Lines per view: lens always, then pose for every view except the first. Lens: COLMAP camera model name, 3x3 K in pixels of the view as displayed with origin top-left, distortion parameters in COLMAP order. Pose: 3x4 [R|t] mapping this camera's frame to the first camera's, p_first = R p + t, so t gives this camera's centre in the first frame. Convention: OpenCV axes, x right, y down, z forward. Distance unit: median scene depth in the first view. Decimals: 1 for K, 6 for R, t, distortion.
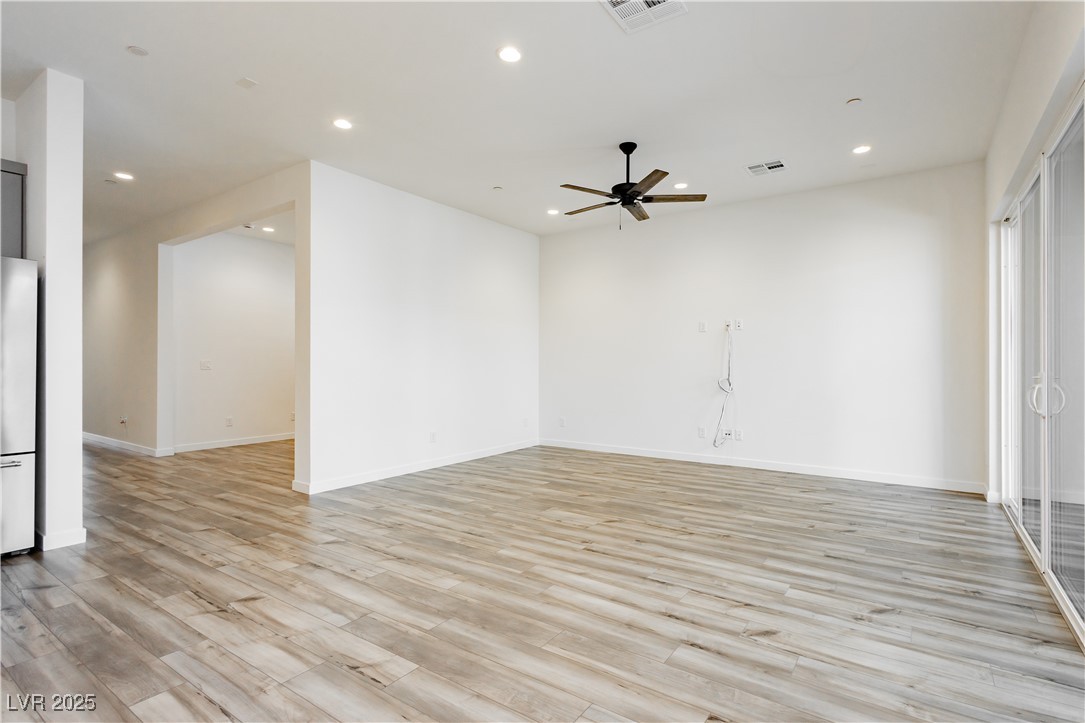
lens RADIAL K [[518.6, 0, 562.2], [0, 518.6, 363.3], [0, 0, 1]] dist [0.007126, -0.003292]
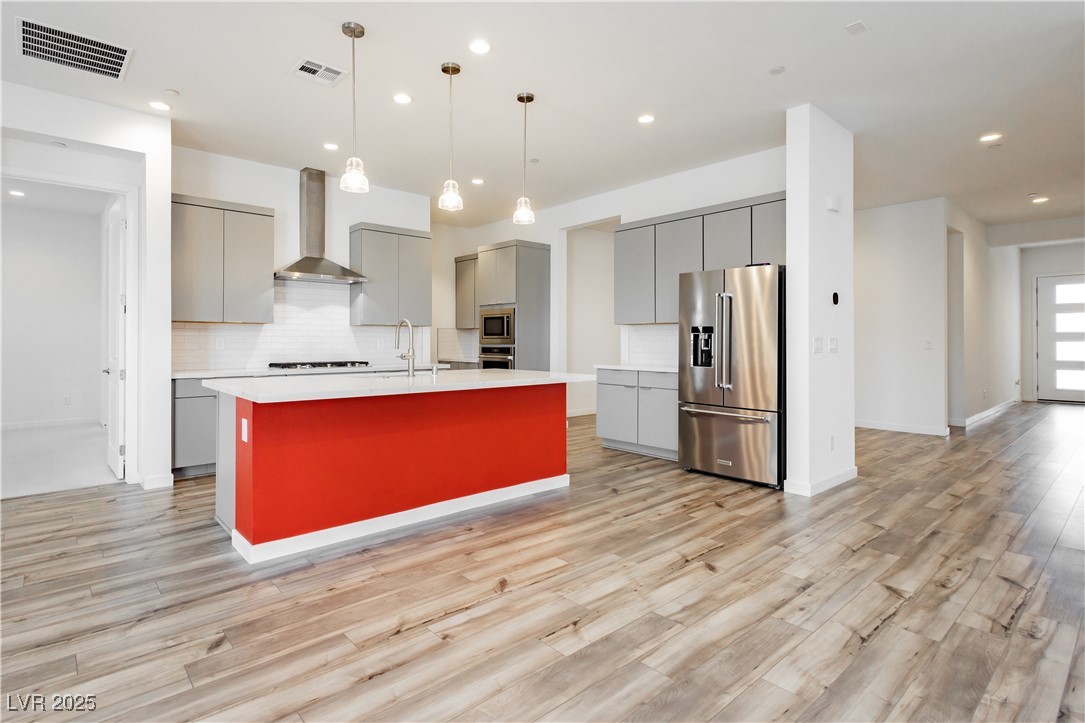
lens RADIAL K [[549.0, 0, 542.8], [0, 549.0, 342.3], [0, 0, 1]] dist [-0.001807, 0.001734]
pose [[-0.228292, 0.004560, -0.973582, 0.425911], [-0.002826, 0.999982, 0.005346, -0.011373], [0.973589, 0.003972, -0.228275, 0.677918]]
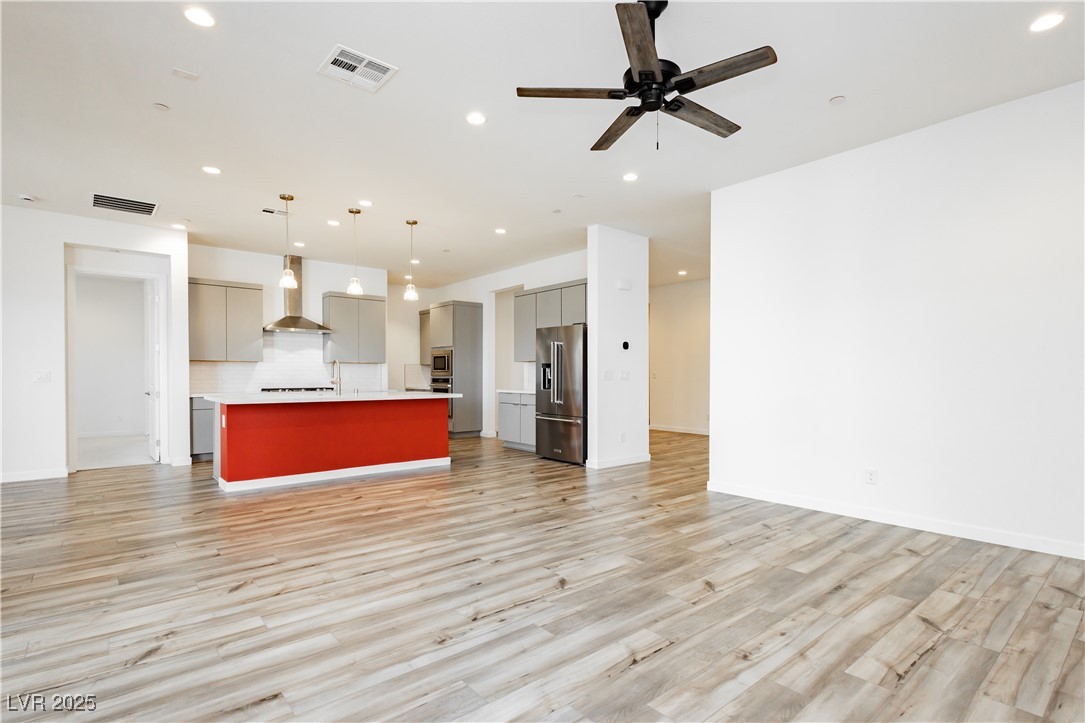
lens RADIAL K [[518.6, 0, 587.2], [0, 518.6, 380.6], [0, 0, 1]] dist [0.007126, -0.003292]
pose [[-0.206315, 0.009242, -0.978442, 0.920588], [-0.000256, 0.999955, 0.009499, 0.003921], [0.978486, 0.002211, -0.206303, 1.331370]]
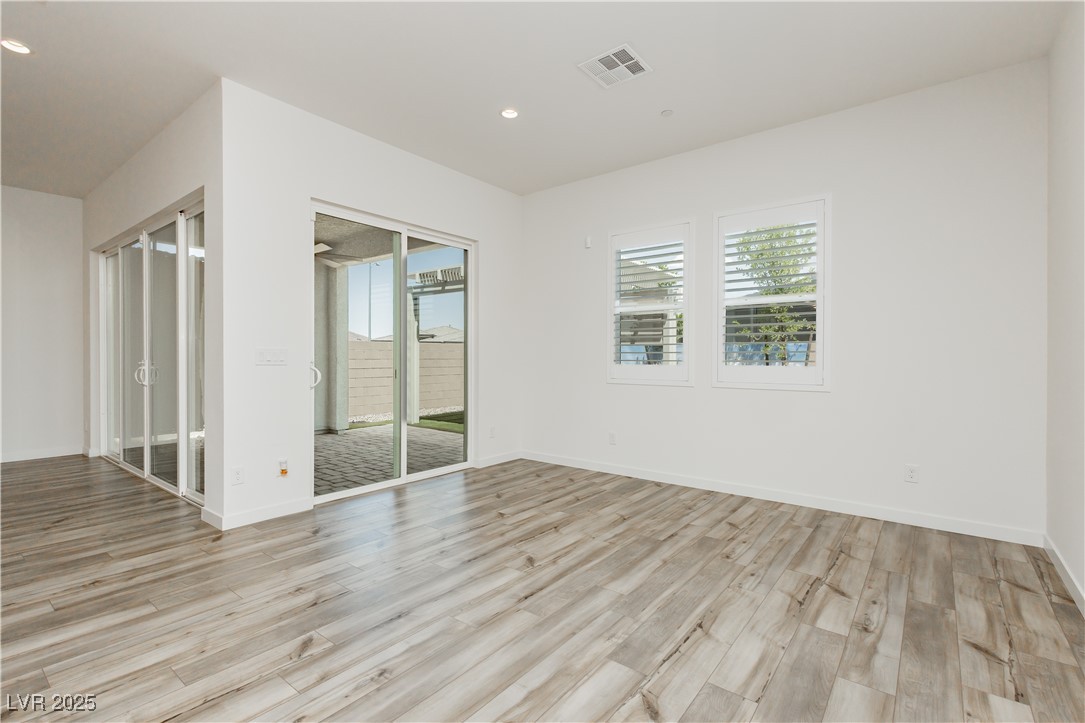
lens RADIAL K [[499.5, 0, 546.9], [0, 499.5, 363.1], [0, 0, 1]] dist [0.005499, -0.001265]
pose [[0.067772, -0.008787, 0.997662, -0.486528], [-0.004341, 0.999949, 0.009102, 0.008882], [-0.997691, -0.004948, 0.067730, -0.321574]]
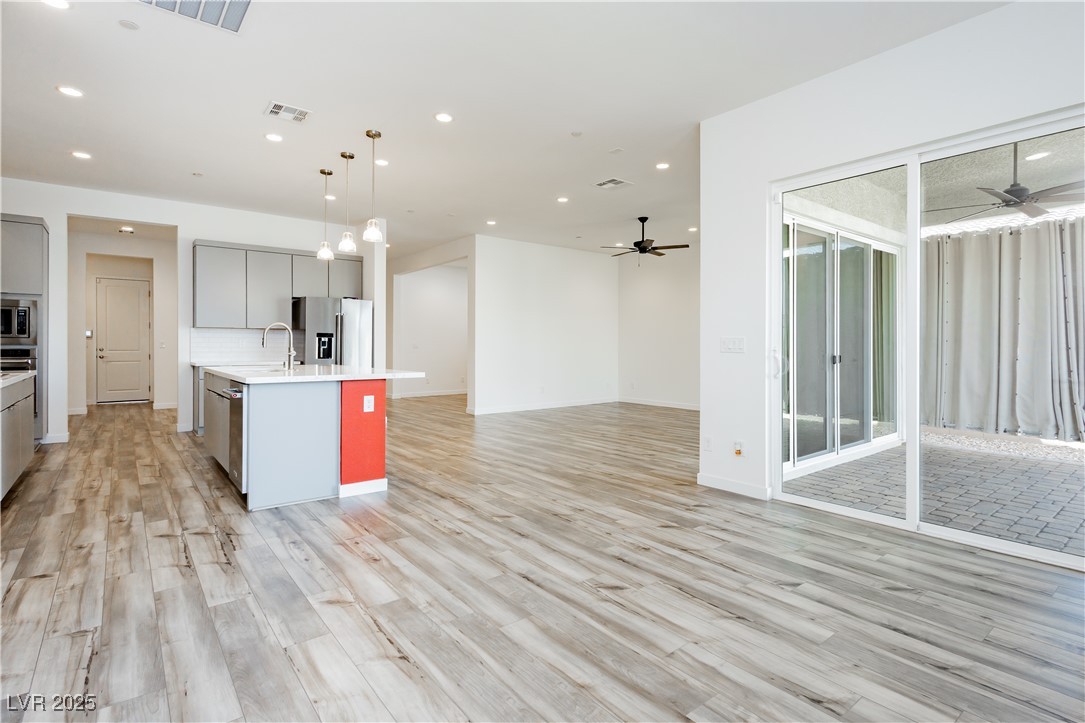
lens RADIAL K [[518.6, 0, 546.9], [0, 518.6, 344.3], [0, 0, 1]] dist [0.007126, -0.003292]
pose [[0.955567, 0.000312, -0.294774, 0.406926], [-0.000693, 0.999999, -0.001188, 0.004420], [0.294774, 0.001339, 0.955566, -0.926438]]
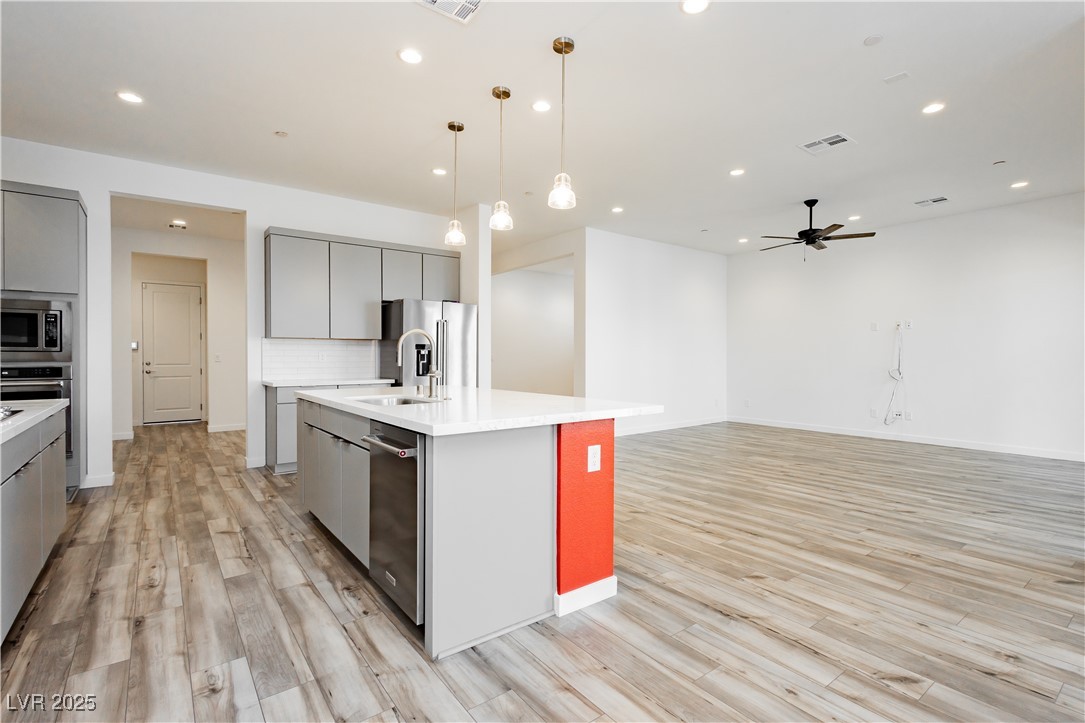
lens RADIAL K [[499.5, 0, 556.0], [0, 499.5, 356.7], [0, 0, 1]] dist [0.005499, -0.001265]
pose [[0.950602, -0.000861, -0.310412, -0.134439], [0.001750, 0.999995, 0.002587, -0.005947], [0.310408, -0.003002, 0.950599, -0.616706]]
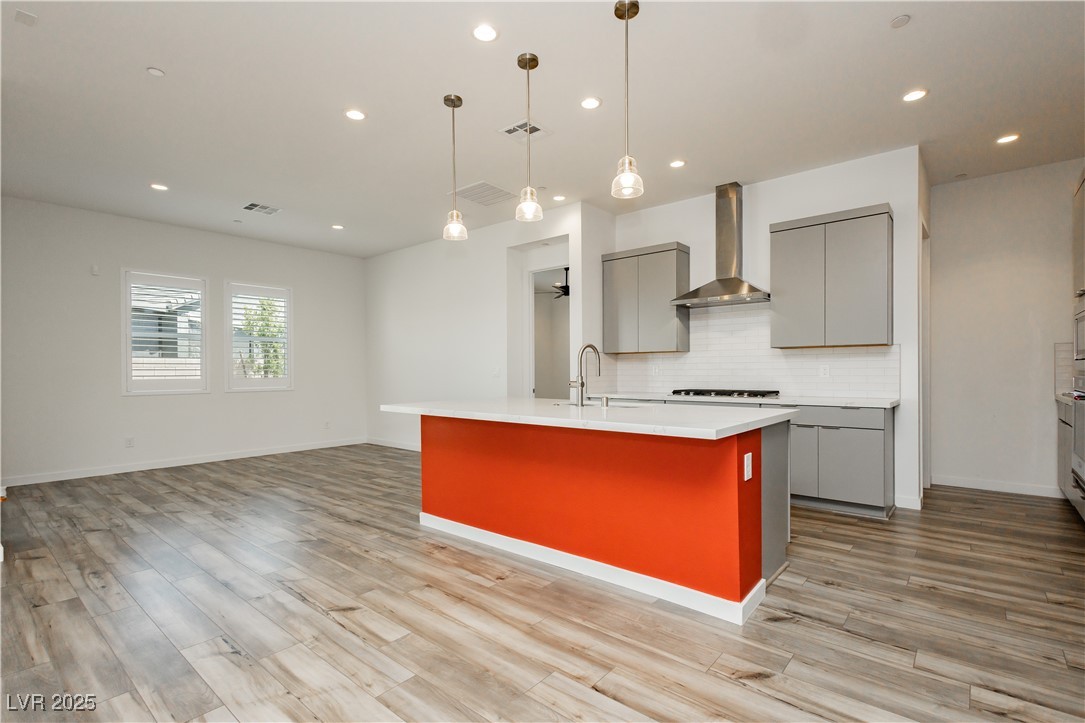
lens RADIAL K [[526.2, 0, 551.0], [0, 526.2, 369.5], [0, 0, 1]] dist [0.009420, -0.002894]
pose [[-0.994149, 0.005389, 0.107884, -0.668614], [0.005709, 0.999980, 0.002662, -0.004763], [-0.107867, 0.003263, -0.994160, 1.149927]]
